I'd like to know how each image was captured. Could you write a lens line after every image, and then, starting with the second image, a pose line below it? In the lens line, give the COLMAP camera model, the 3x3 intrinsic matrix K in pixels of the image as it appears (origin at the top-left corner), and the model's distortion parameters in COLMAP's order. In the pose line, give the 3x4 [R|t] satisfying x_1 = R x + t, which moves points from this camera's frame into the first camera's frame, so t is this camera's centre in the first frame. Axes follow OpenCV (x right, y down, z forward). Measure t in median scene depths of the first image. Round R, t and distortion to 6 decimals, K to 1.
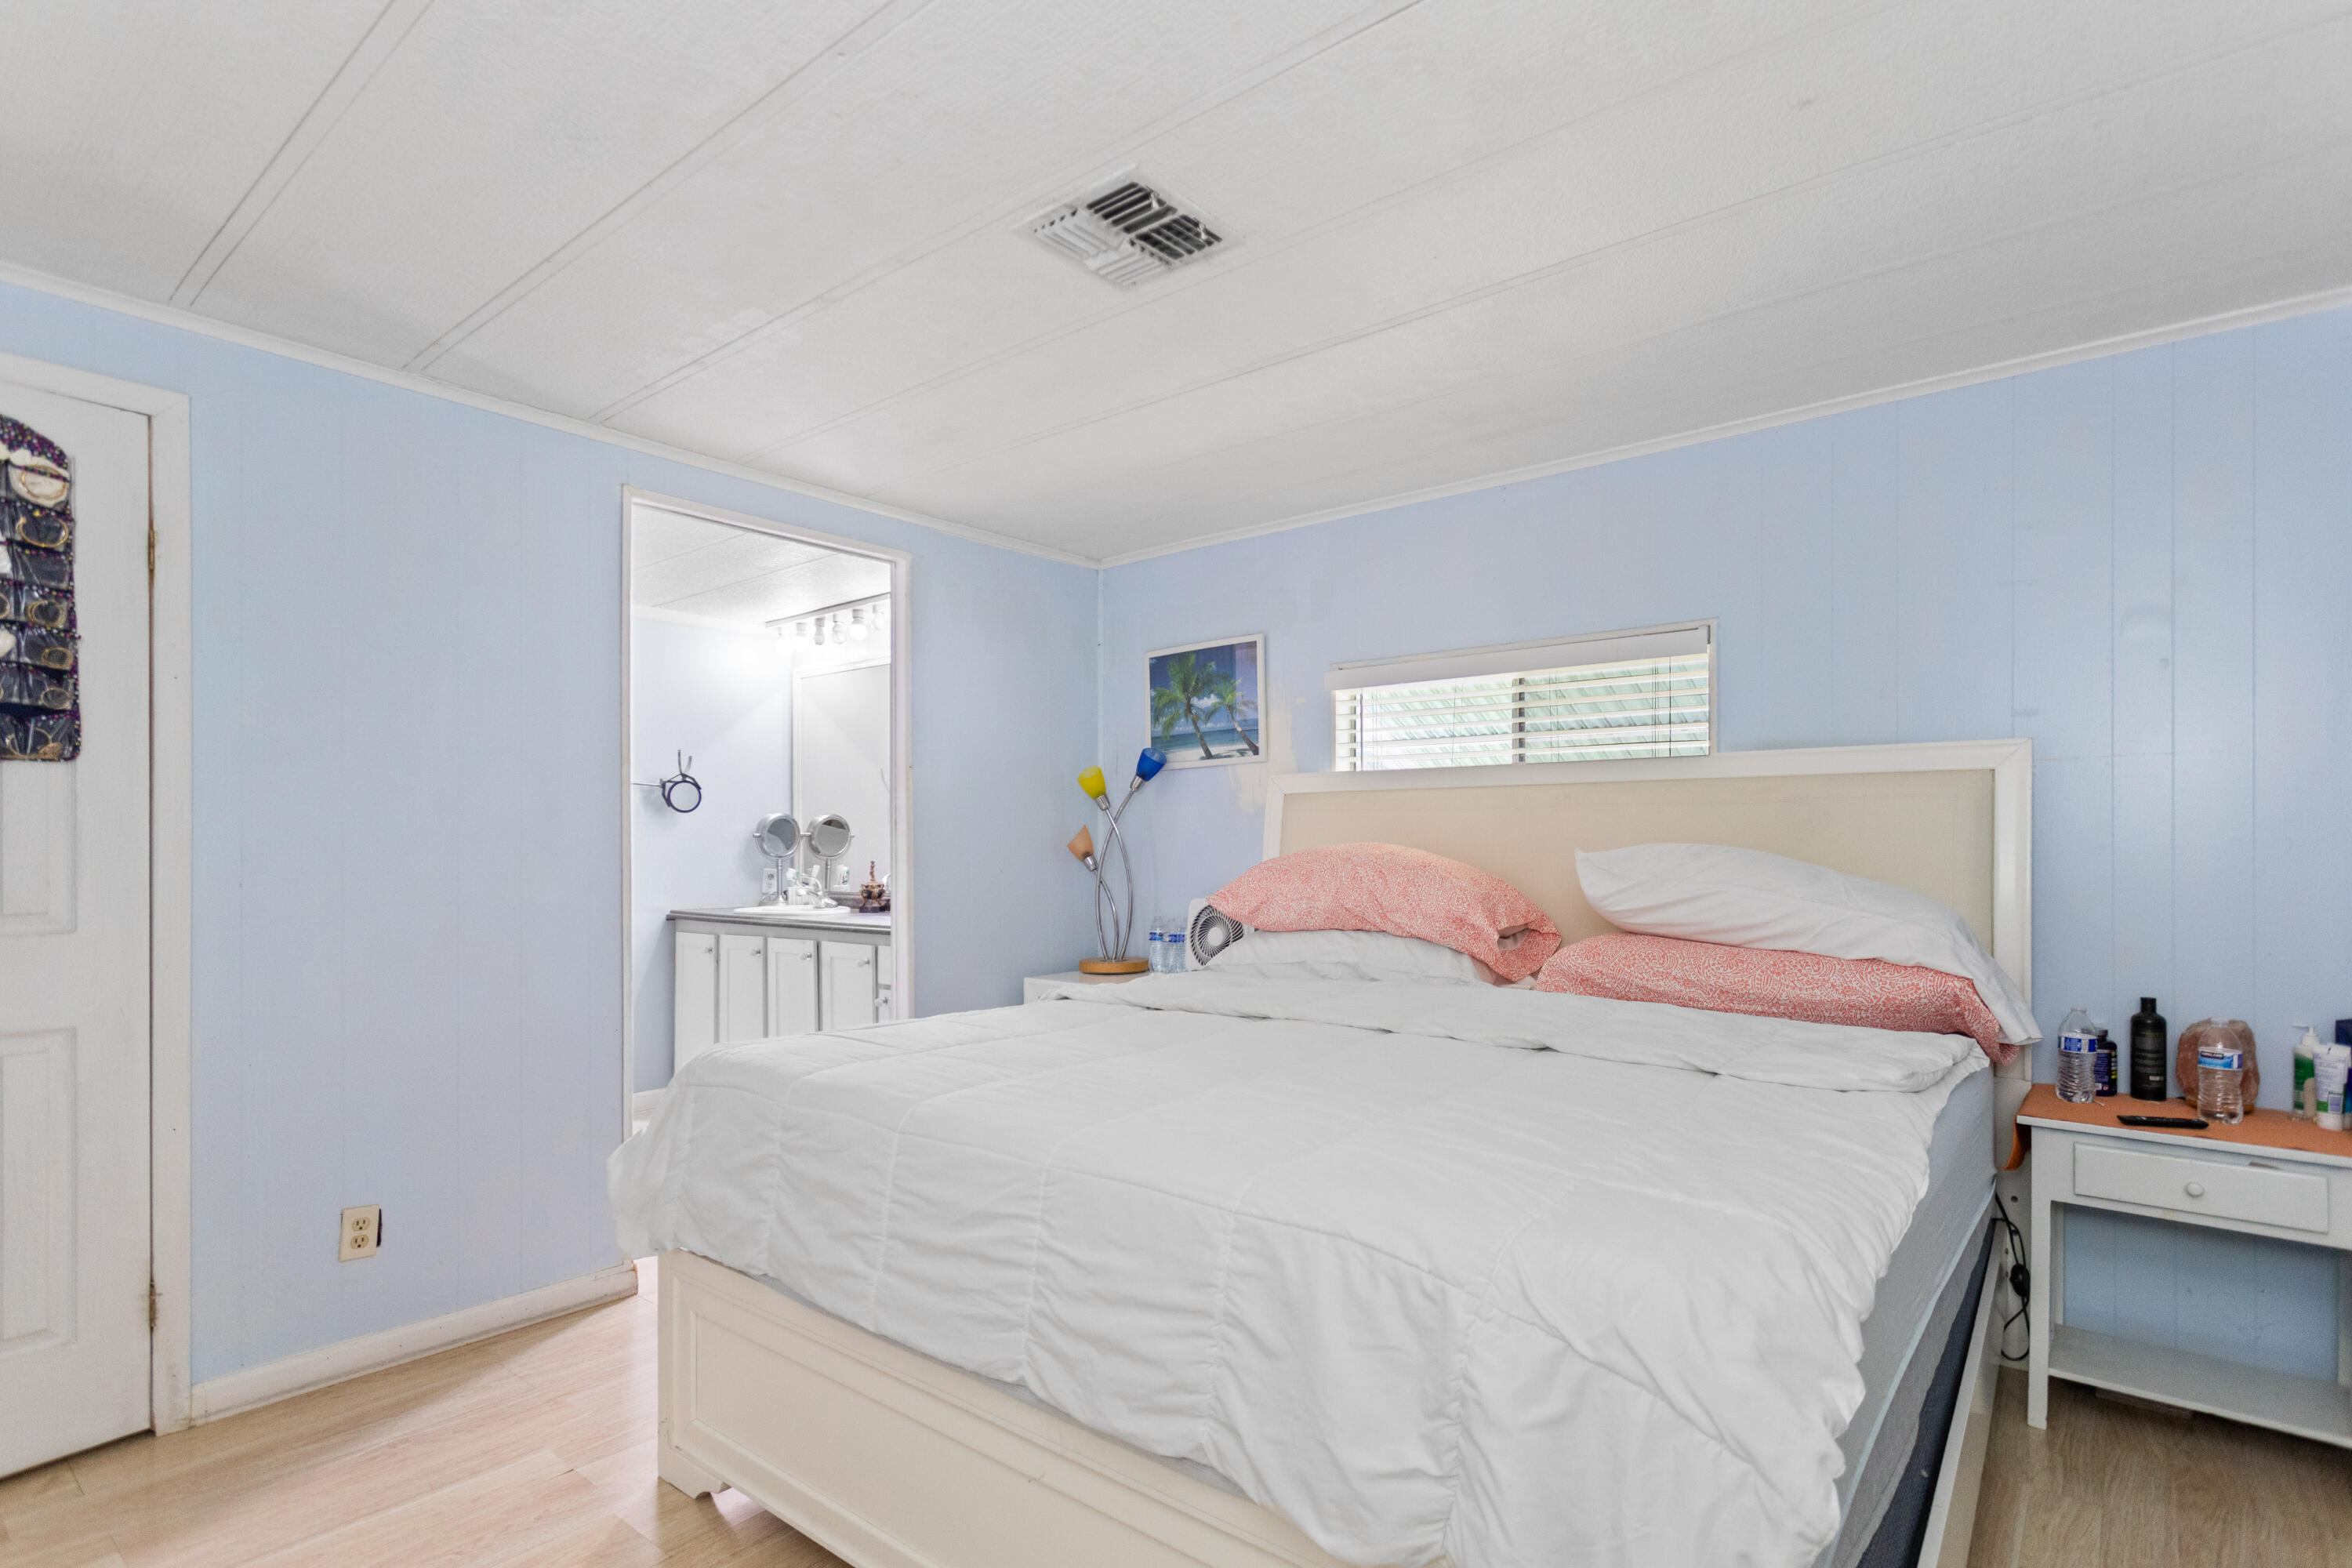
lens RADIAL K [[1155.7, 0, 1188.1], [0, 1155.7, 808.4], [0, 0, 1]] dist [-0.000623, 0.000133]
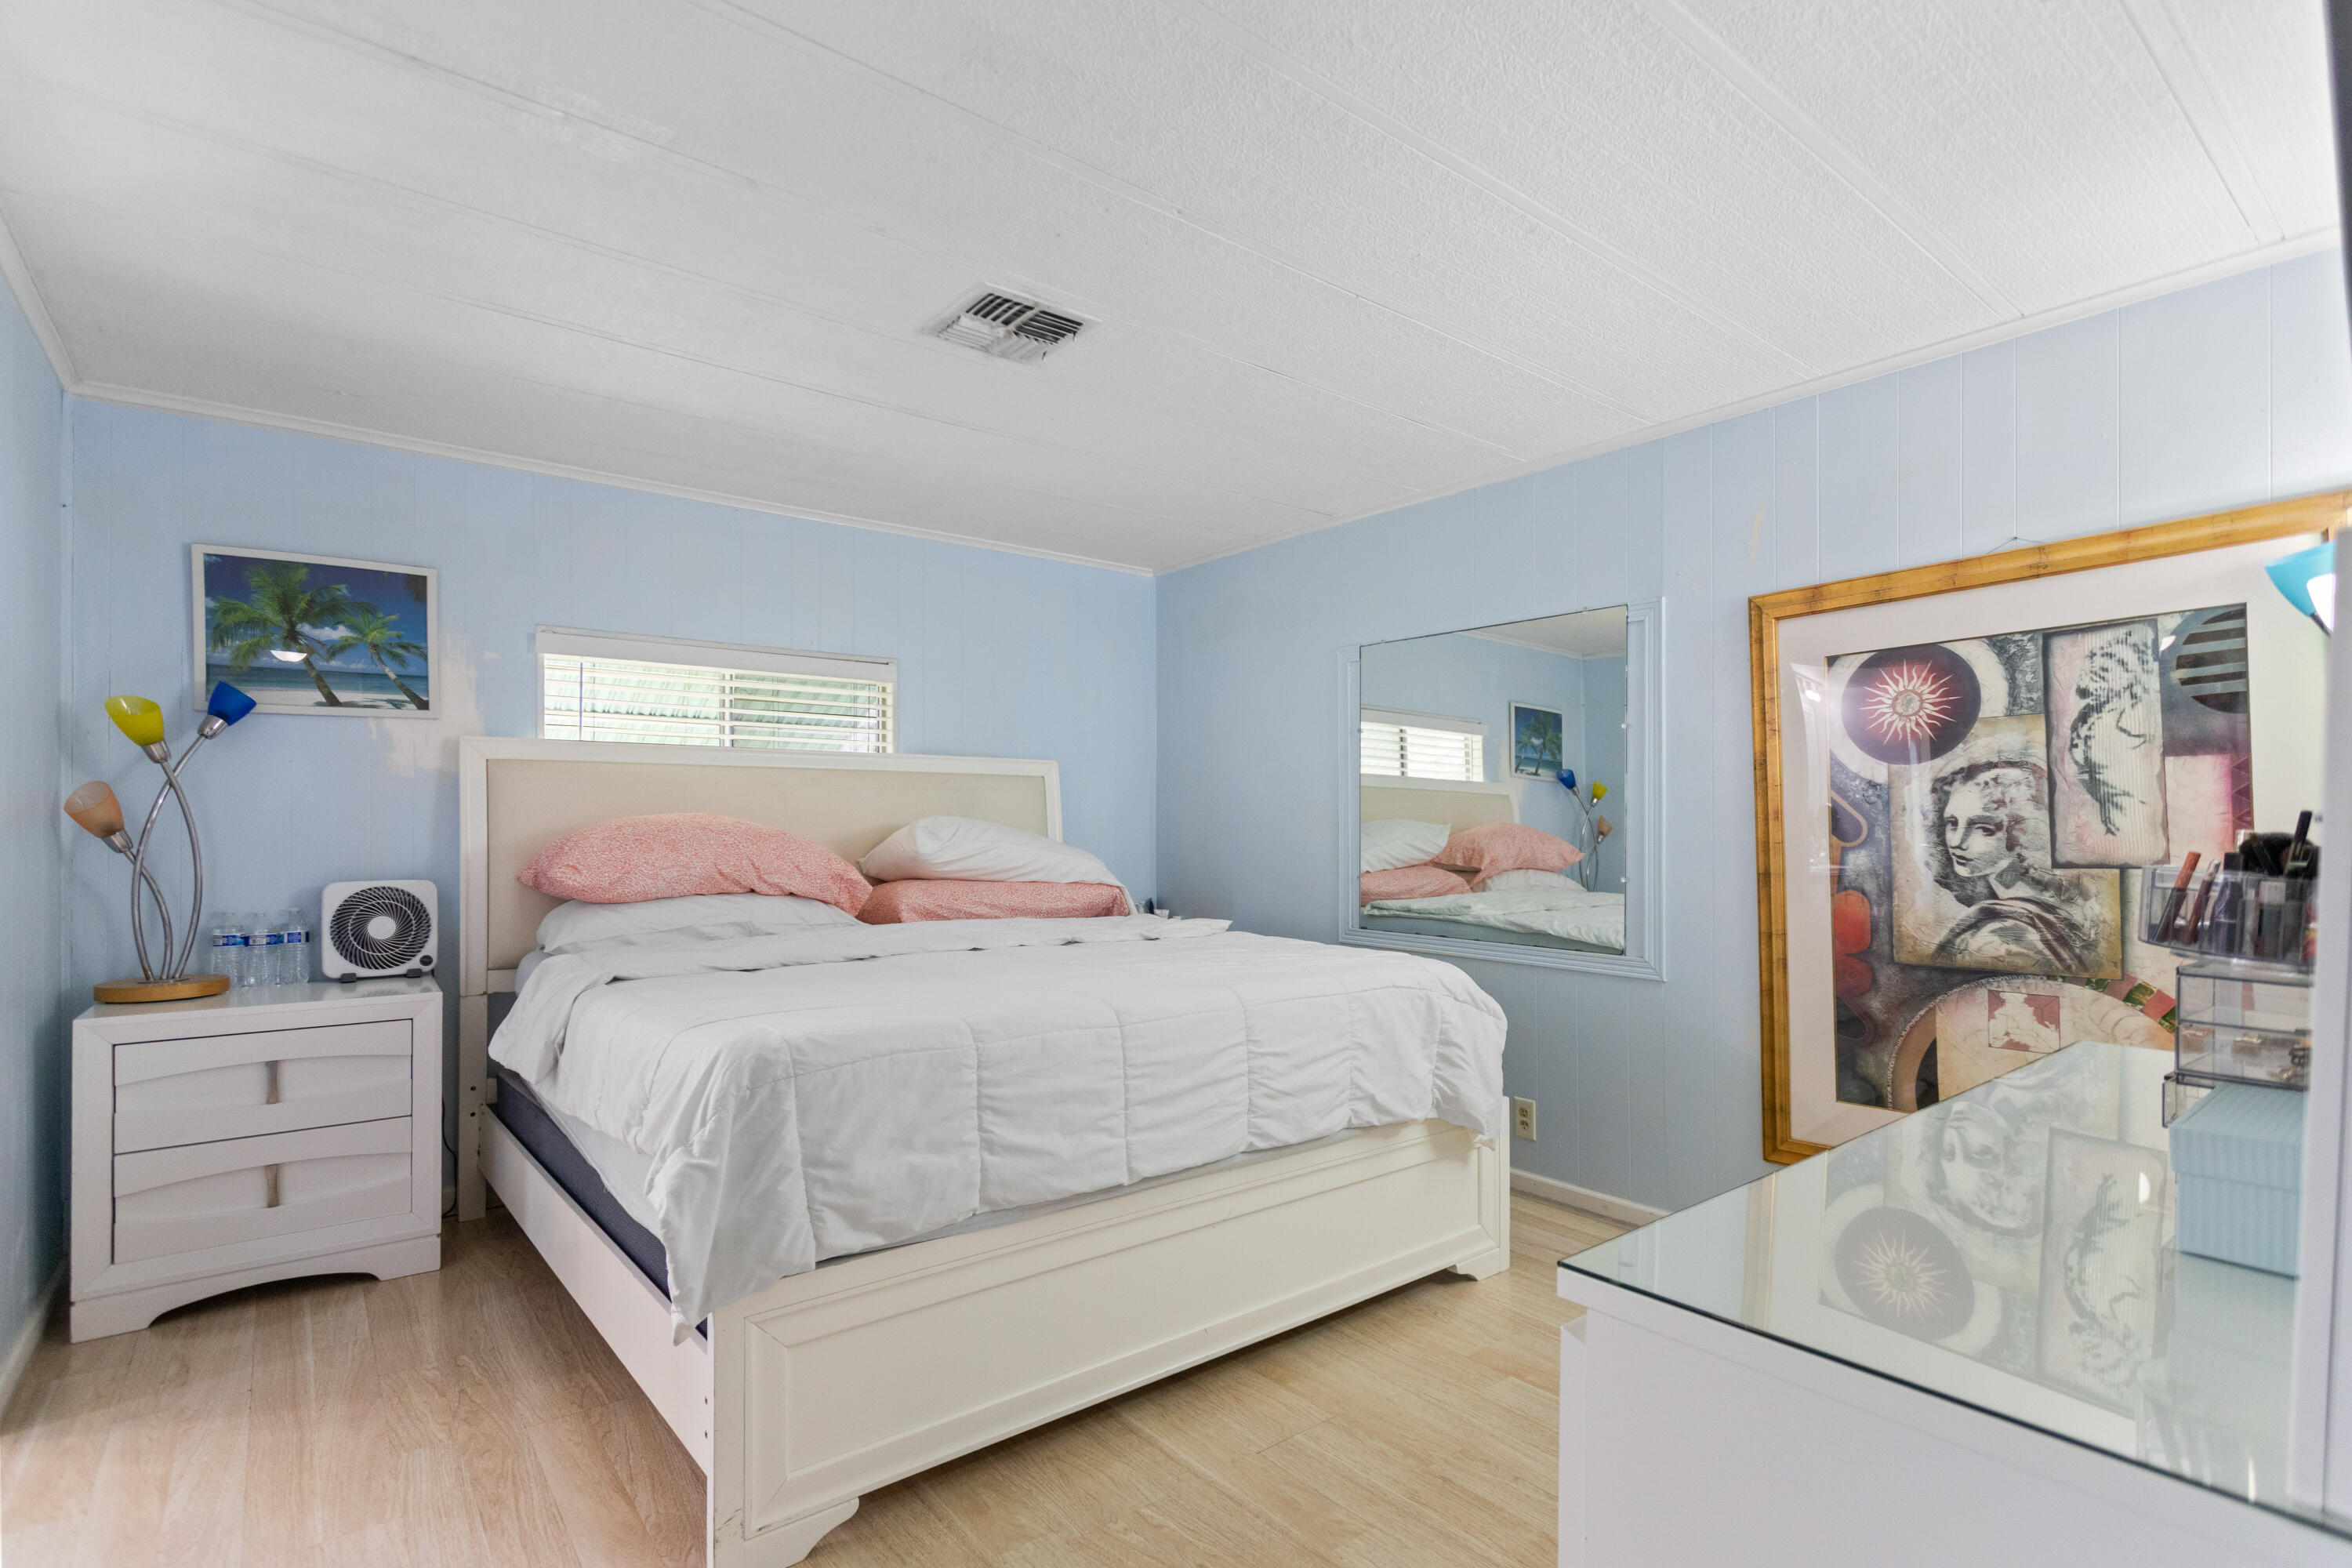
lens RADIAL K [[1112.4, 0, 1157.6], [0, 1112.4, 766.6], [0, 0, 1]] dist [0.005226, 0.000690]
pose [[0.225800, 0.058739, 0.972401, -0.745305], [-0.026268, 0.998185, -0.054197, 0.031140], [-0.973820, -0.013305, 0.226933, 0.353072]]
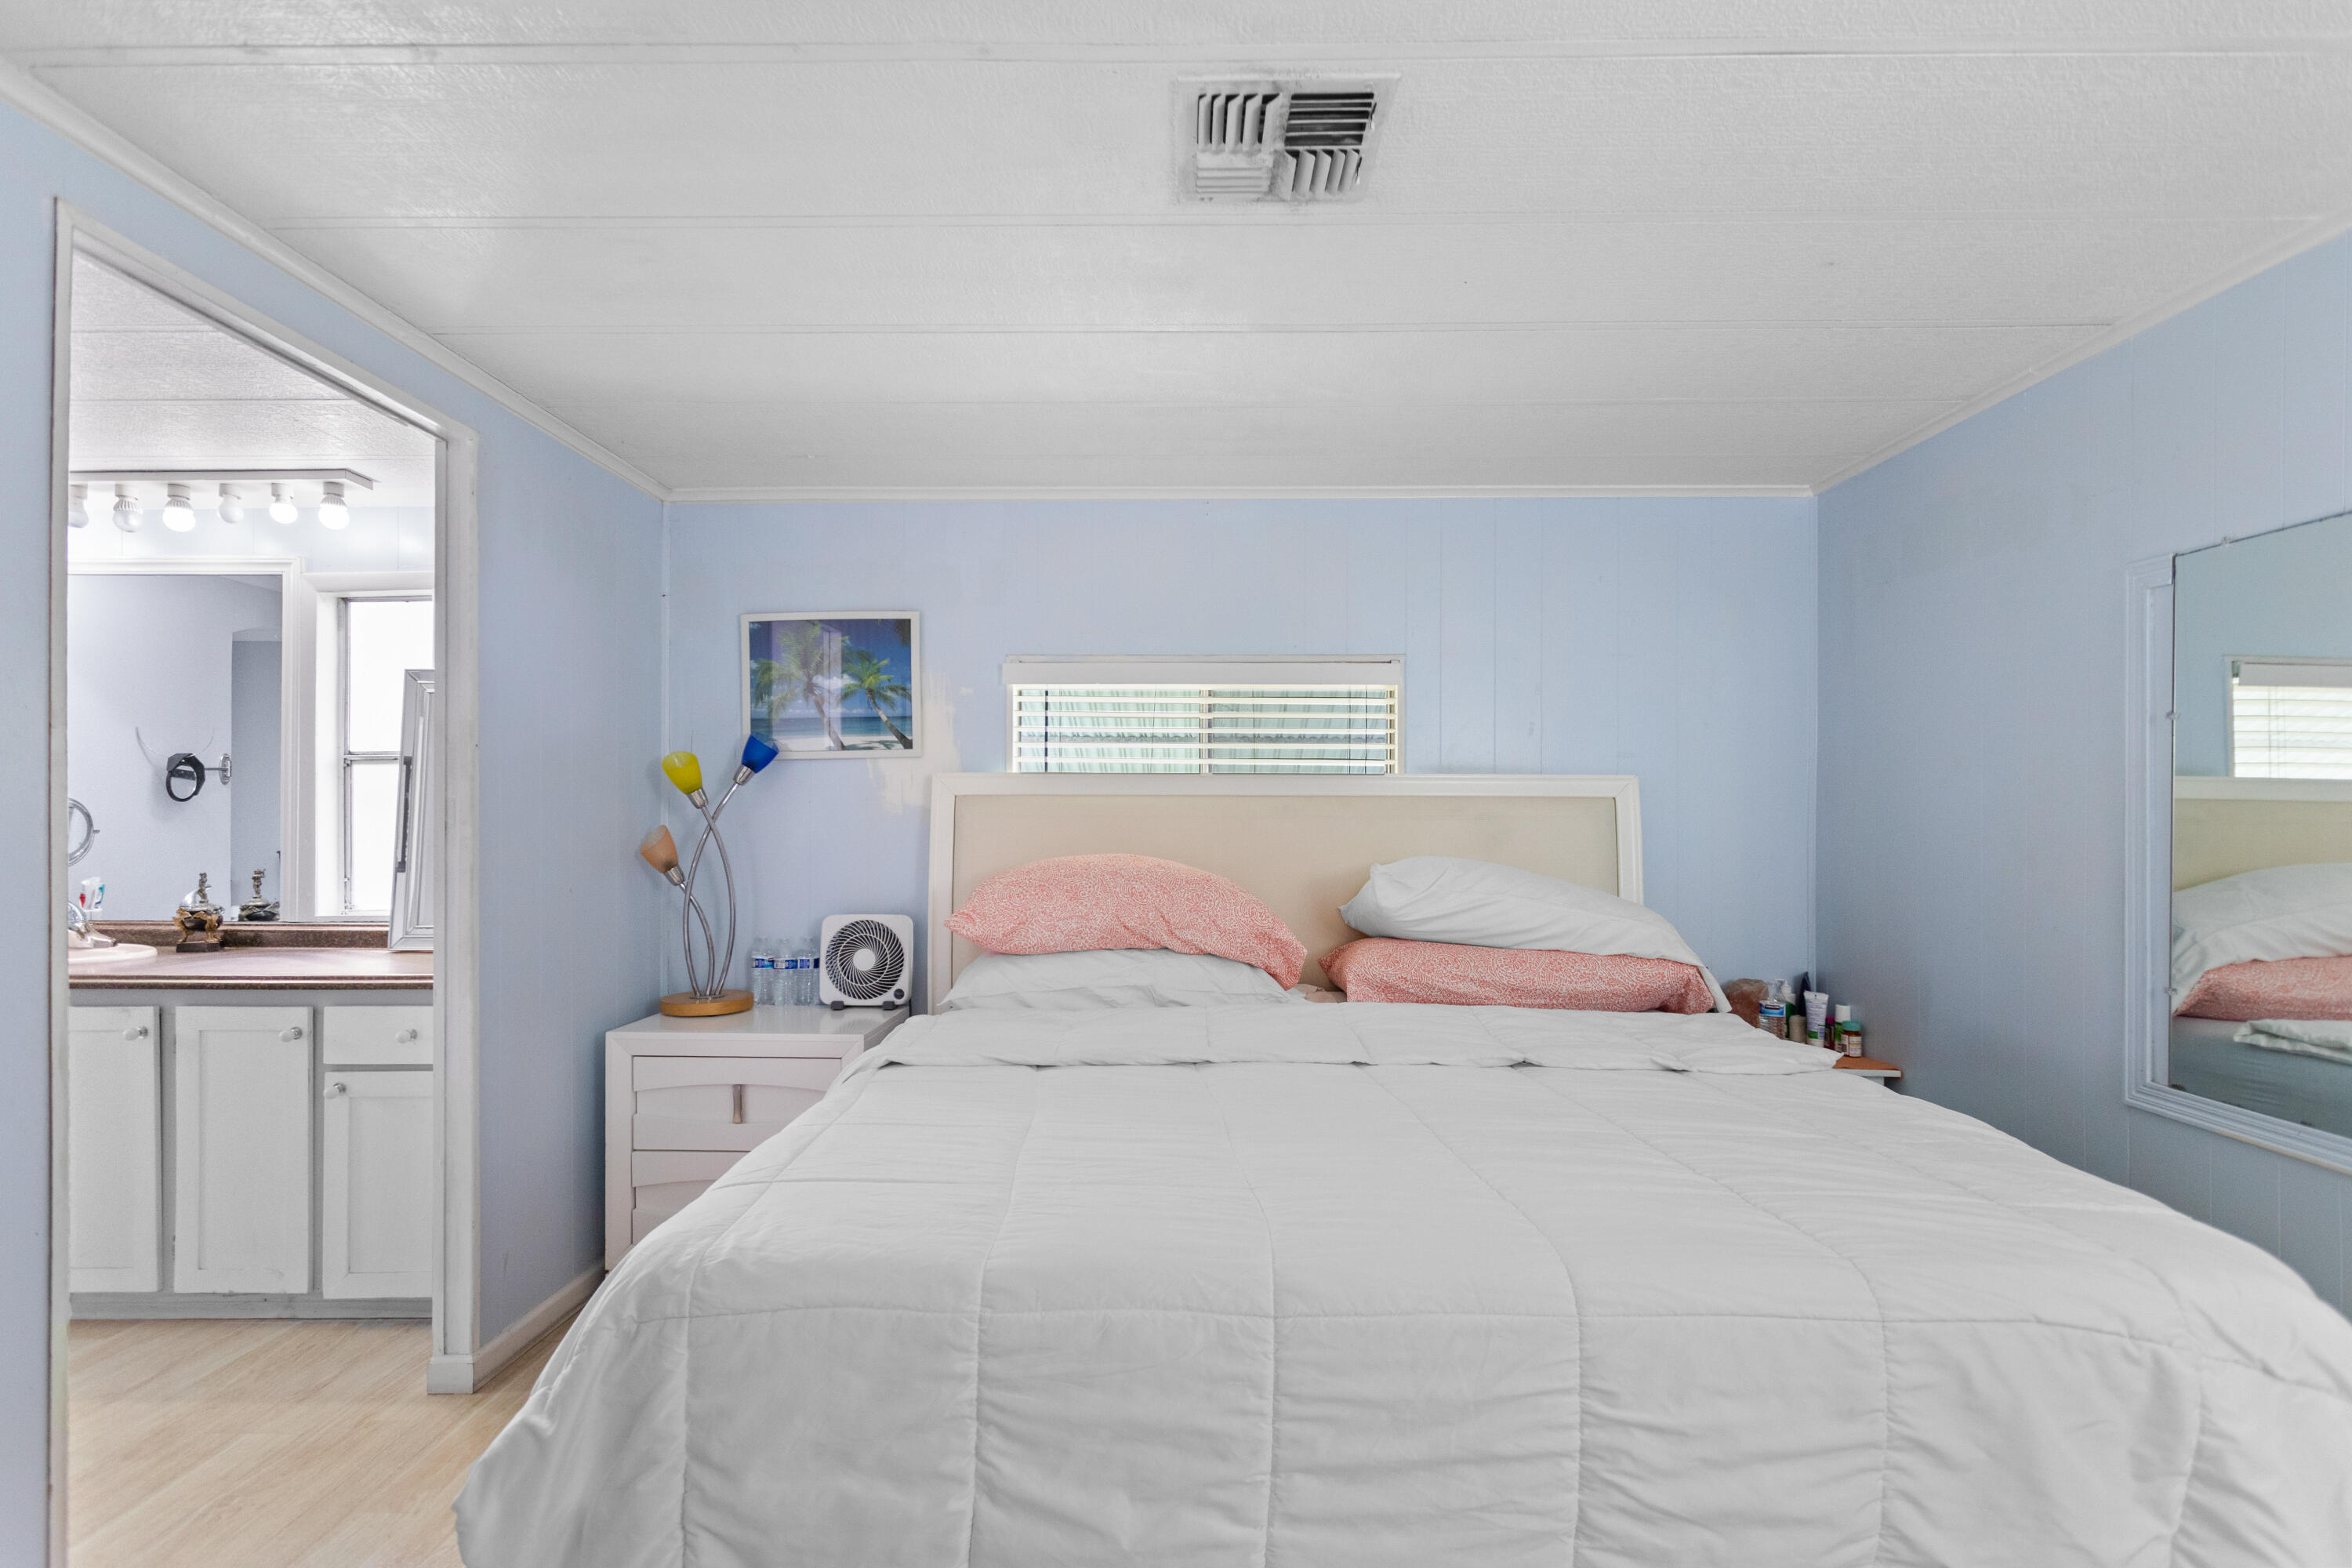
lens RADIAL K [[1108.7, 0, 1165.7], [0, 1108.7, 792.7], [0, 0, 1]] dist [0.003415, 0.000452]
pose [[0.786179, 0.022835, 0.617577, -0.373190], [-0.025391, 0.999667, -0.004641, -0.017142], [-0.617477, -0.012032, 0.786497, 0.265027]]
